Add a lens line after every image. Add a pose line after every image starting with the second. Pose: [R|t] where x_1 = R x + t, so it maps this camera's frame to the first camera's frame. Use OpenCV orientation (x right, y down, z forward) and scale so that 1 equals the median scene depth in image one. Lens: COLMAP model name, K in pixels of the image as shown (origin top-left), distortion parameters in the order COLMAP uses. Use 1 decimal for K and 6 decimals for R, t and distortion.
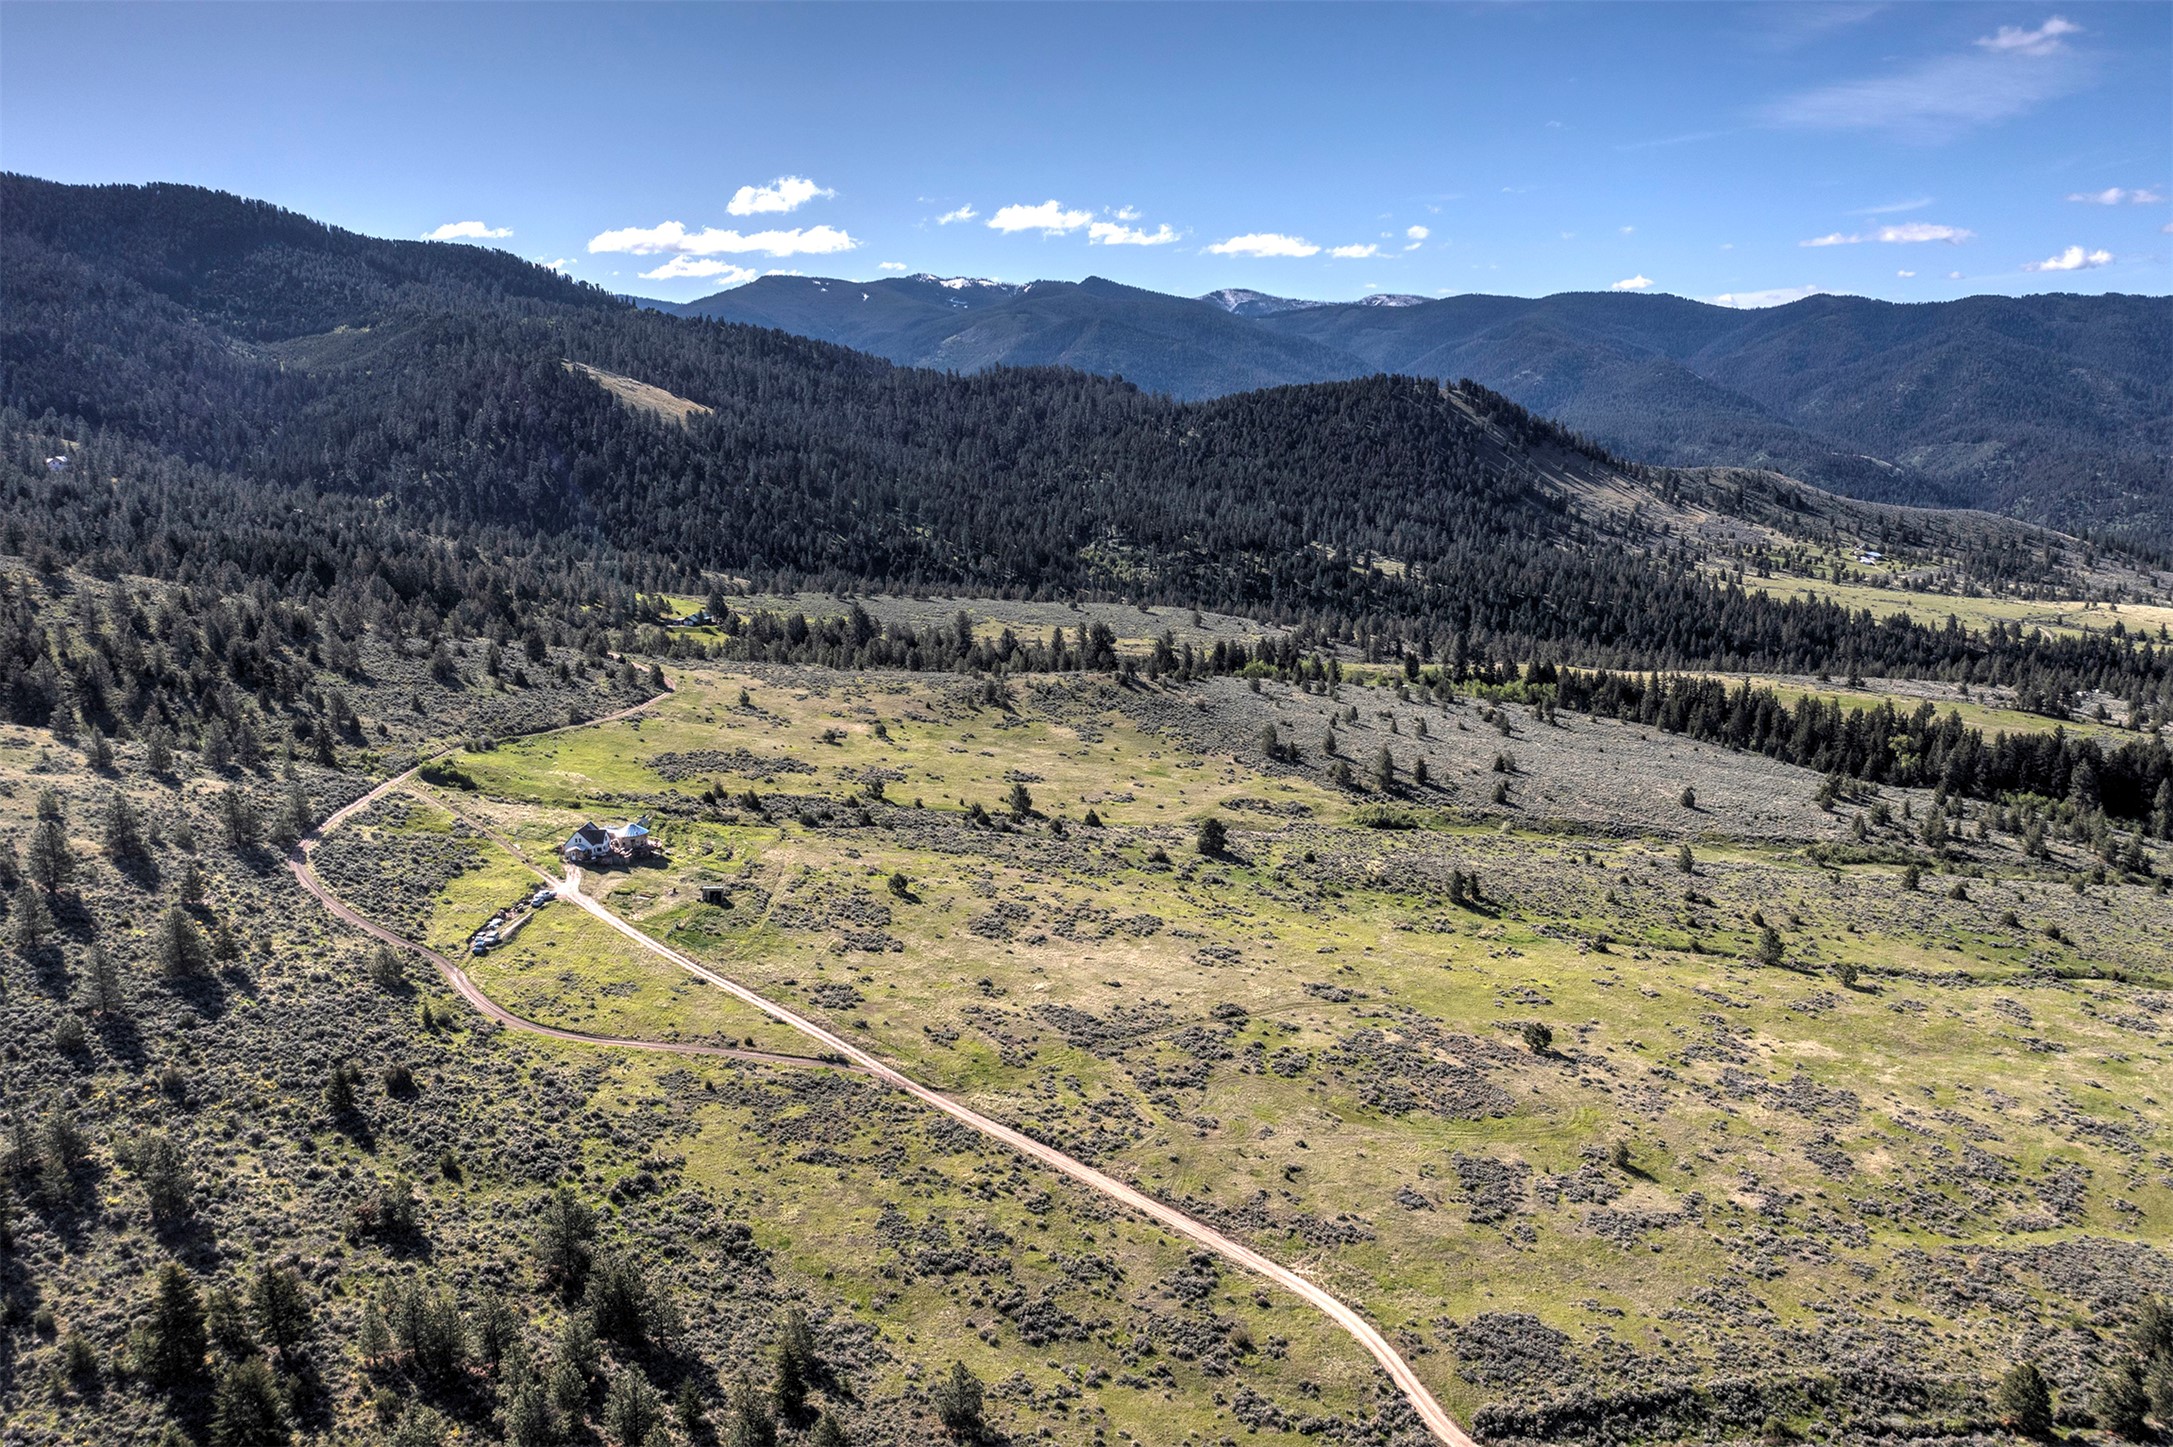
lens RADIAL K [[1709.5, 0, 1087.0], [0, 1709.5, 720.5], [0, 0, 1]] dist [-0.021851, 0.008416]
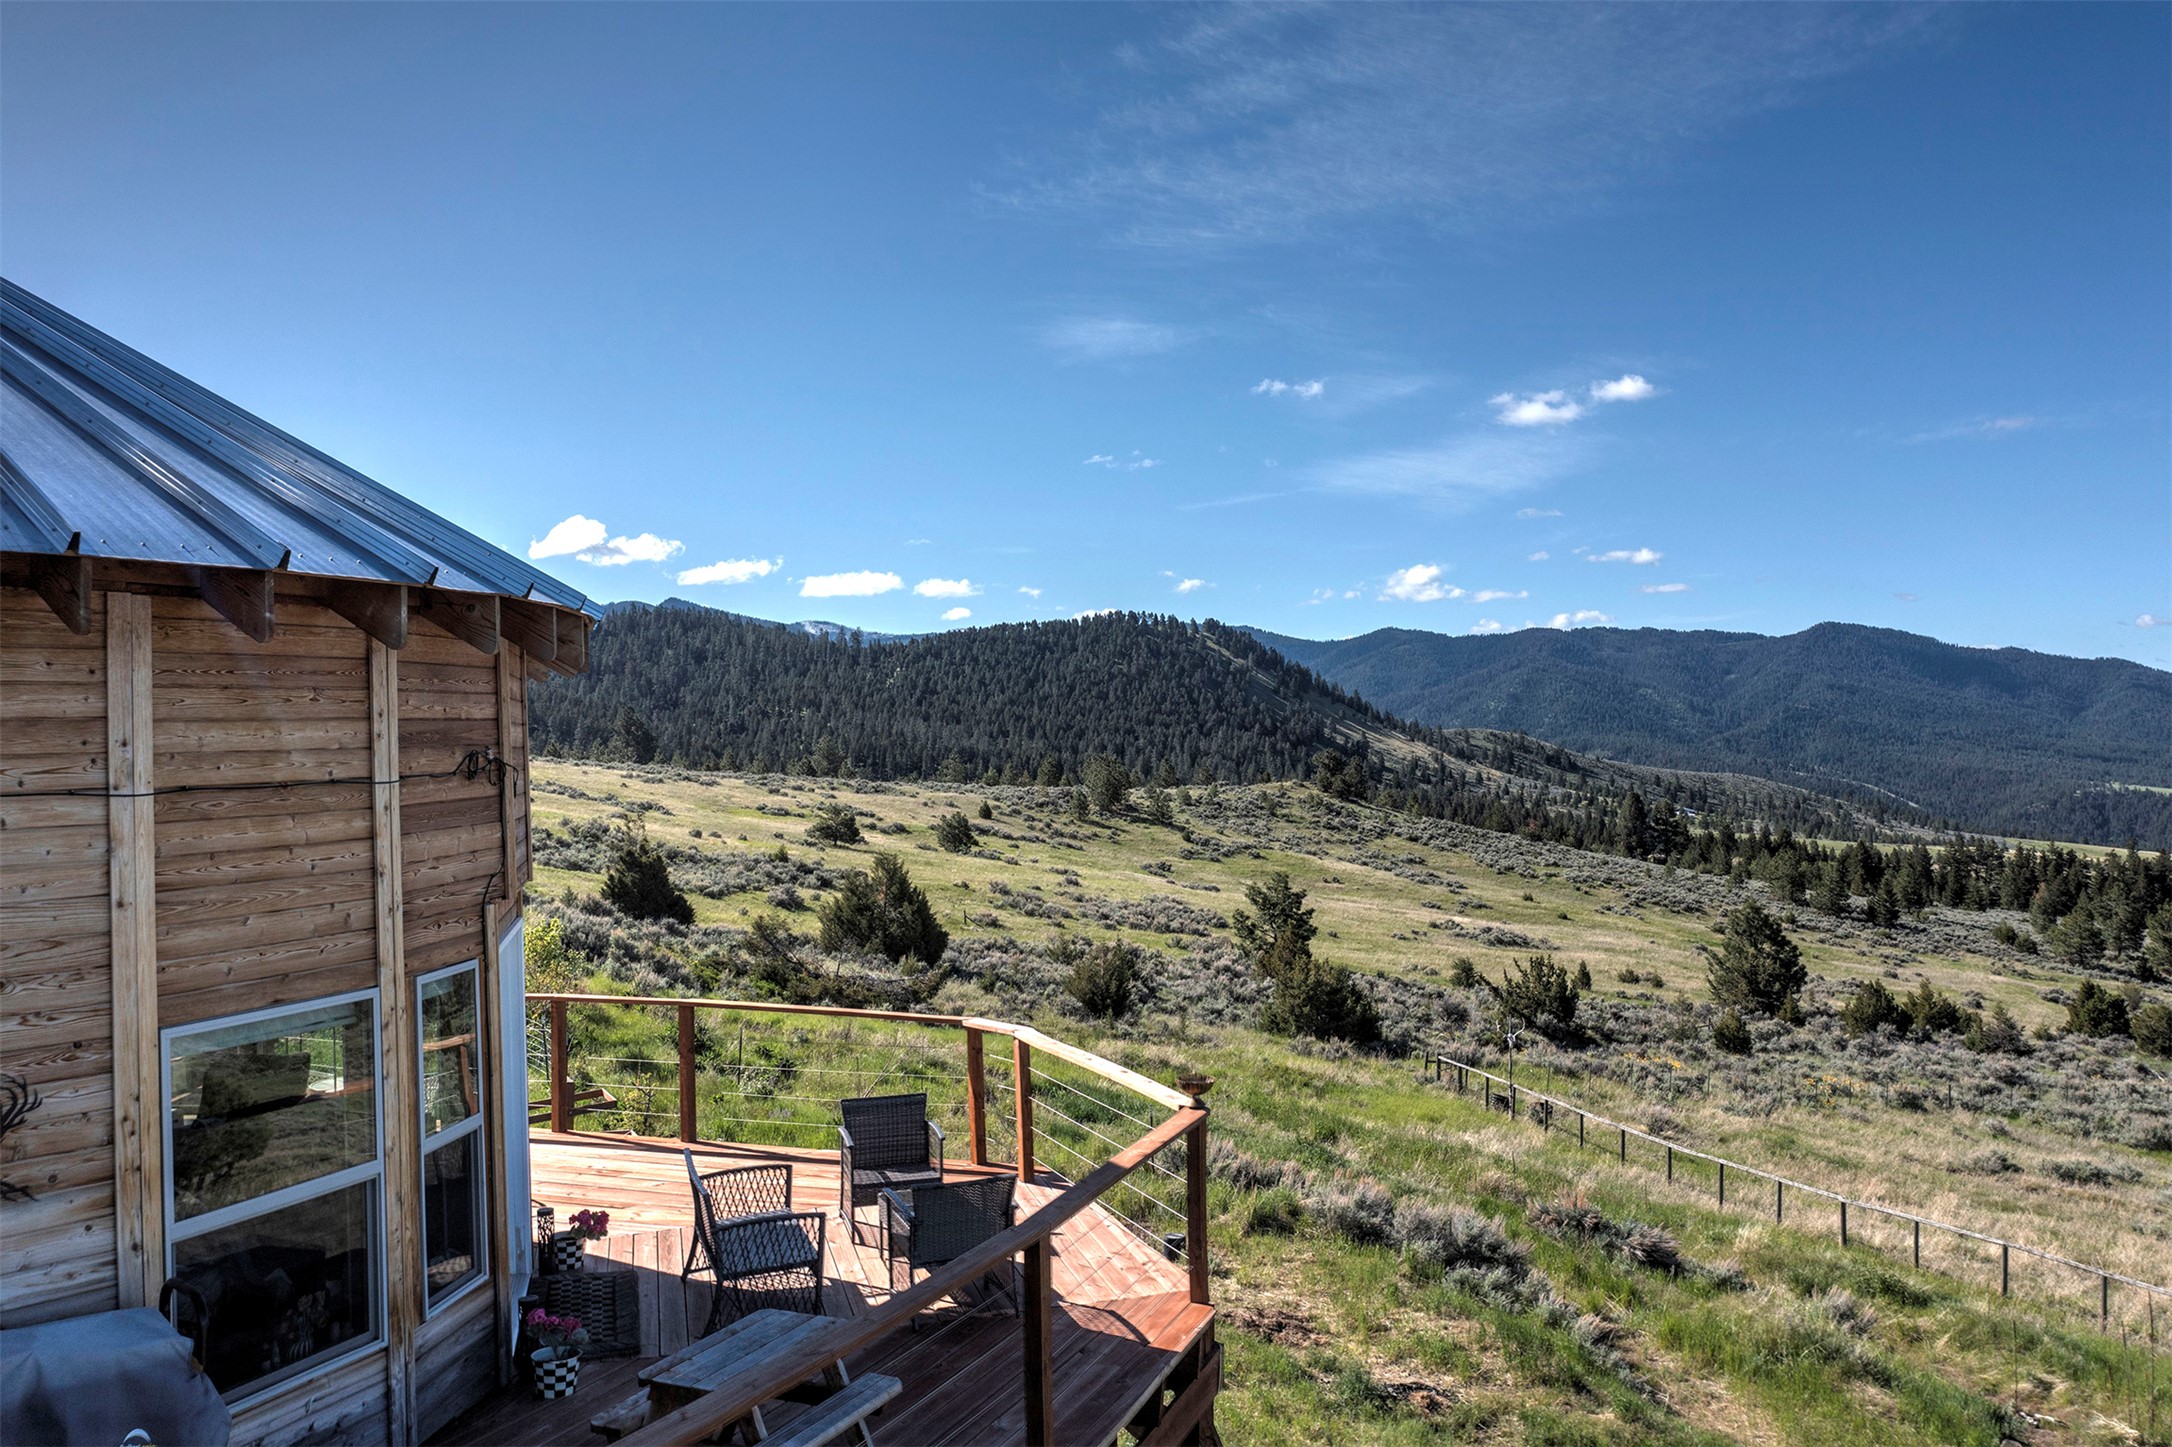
lens RADIAL K [[1708.7, 0, 1086.5], [0, 1708.7, 720.6], [0, 0, 1]] dist [-0.021851, 0.008416]
pose [[0.967494, 0.009229, 0.252727, -0.072452], [0.041809, 0.979746, -0.195830, 0.019852], [-0.249416, 0.200031, 0.947512, 0.275999]]
